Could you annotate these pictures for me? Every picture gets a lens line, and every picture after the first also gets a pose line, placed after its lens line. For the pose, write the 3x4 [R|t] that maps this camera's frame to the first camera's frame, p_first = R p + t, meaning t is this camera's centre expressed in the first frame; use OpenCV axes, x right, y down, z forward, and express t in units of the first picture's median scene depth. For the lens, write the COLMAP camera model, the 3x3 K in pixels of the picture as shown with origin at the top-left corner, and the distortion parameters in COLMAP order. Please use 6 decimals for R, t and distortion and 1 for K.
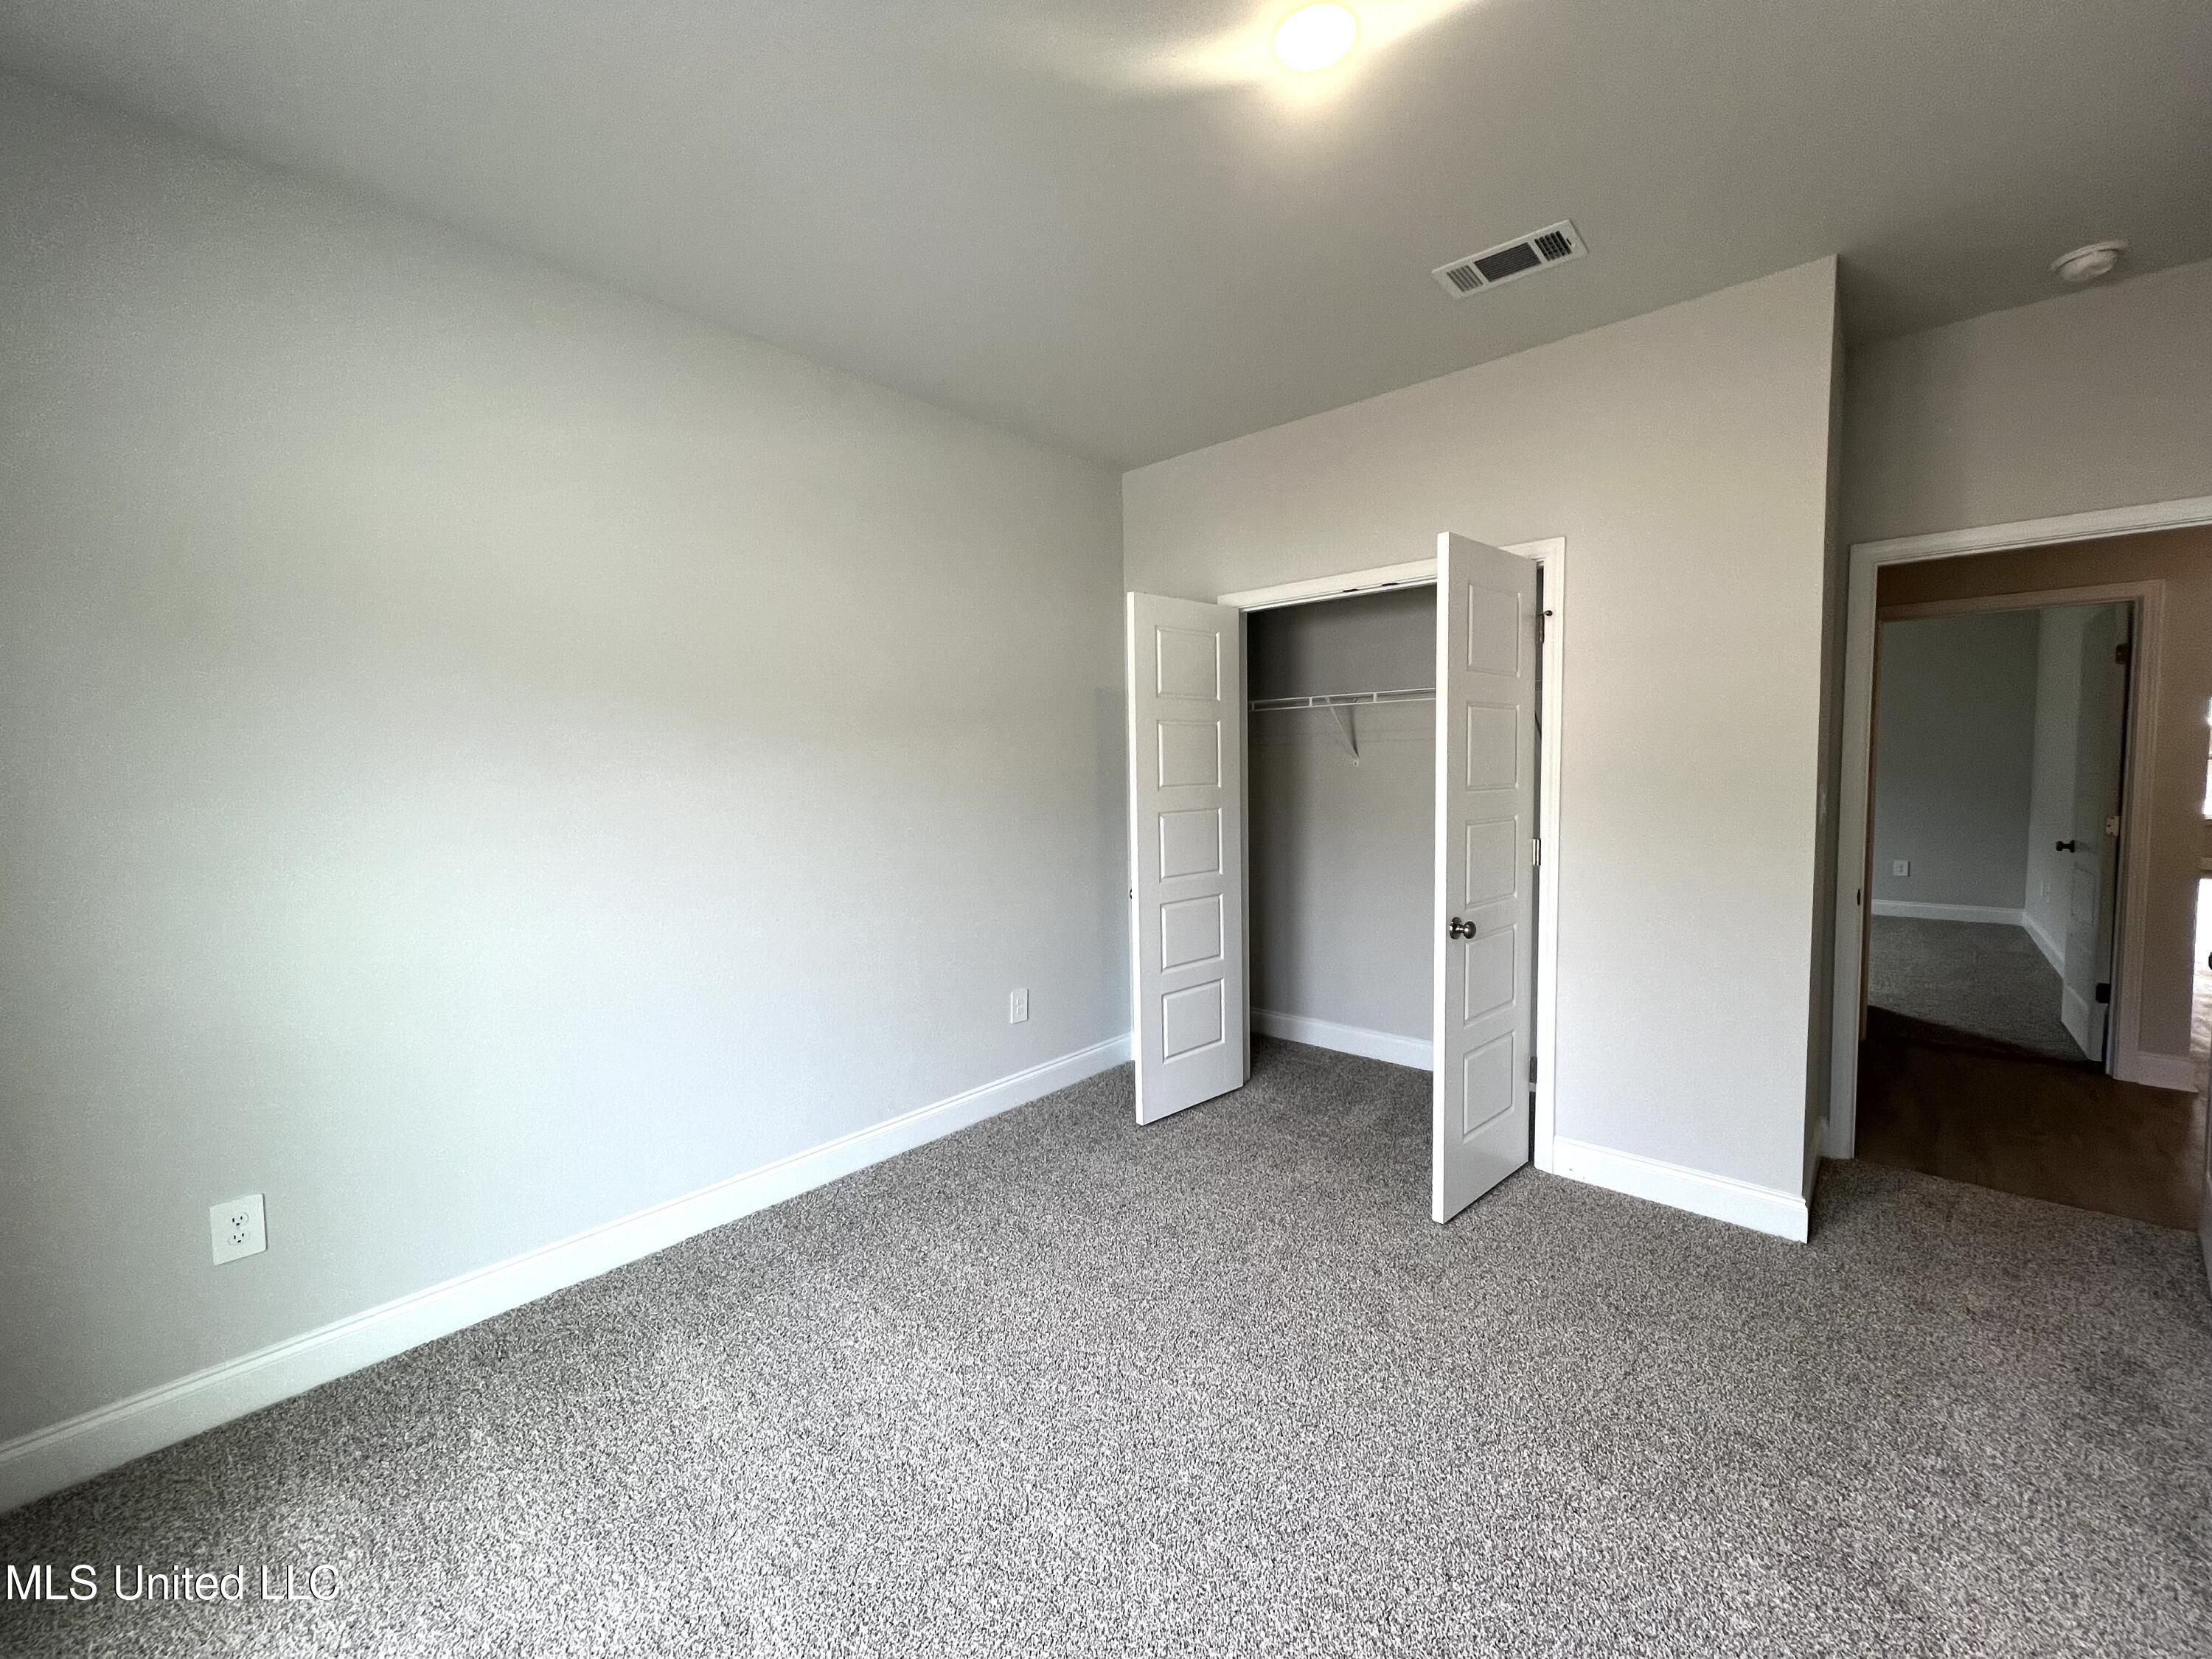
lens RADIAL K [[877.0, 0, 1098.5], [0, 877.0, 826.6], [0, 0, 1]] dist [-0.000695, 0.000305]
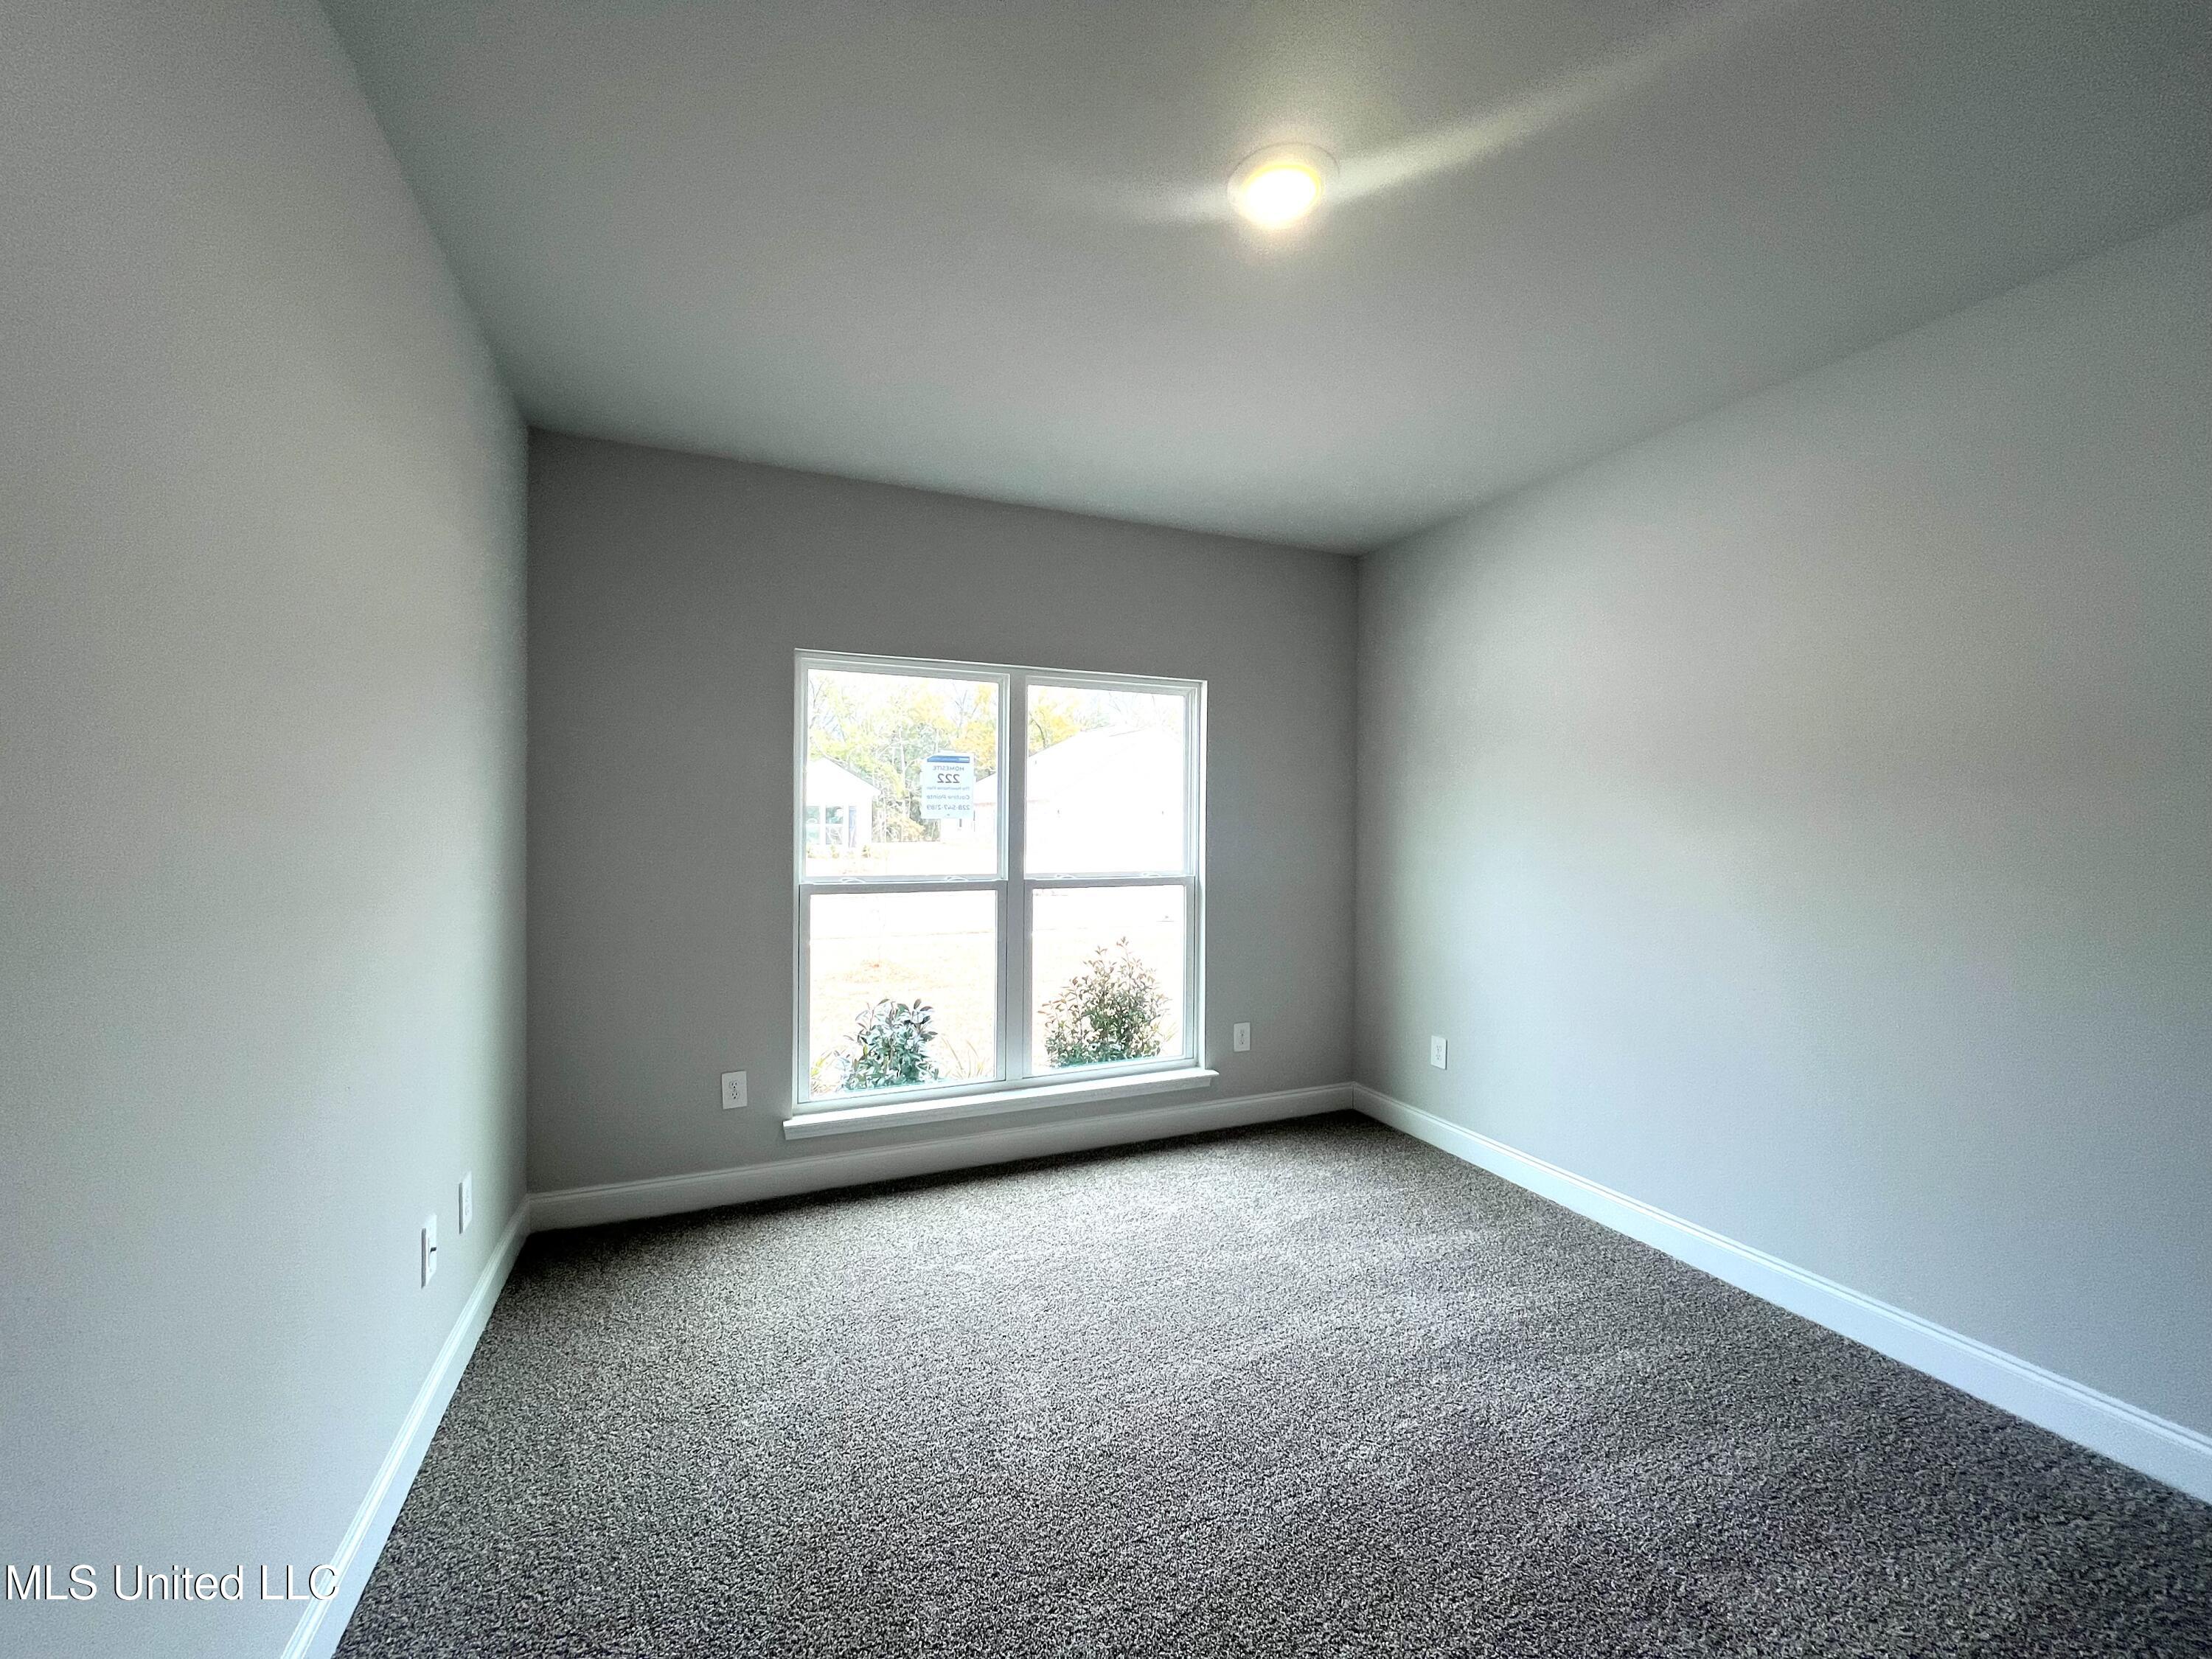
lens RADIAL K [[877.0, 0, 1098.5], [0, 877.0, 826.6], [0, 0, 1]] dist [-0.000695, 0.000305]
pose [[-0.420007, 0.015182, -0.907394, 1.124950], [-0.064273, 0.996852, 0.046428, -0.095443], [0.905242, 0.077821, -0.417708, 1.066911]]
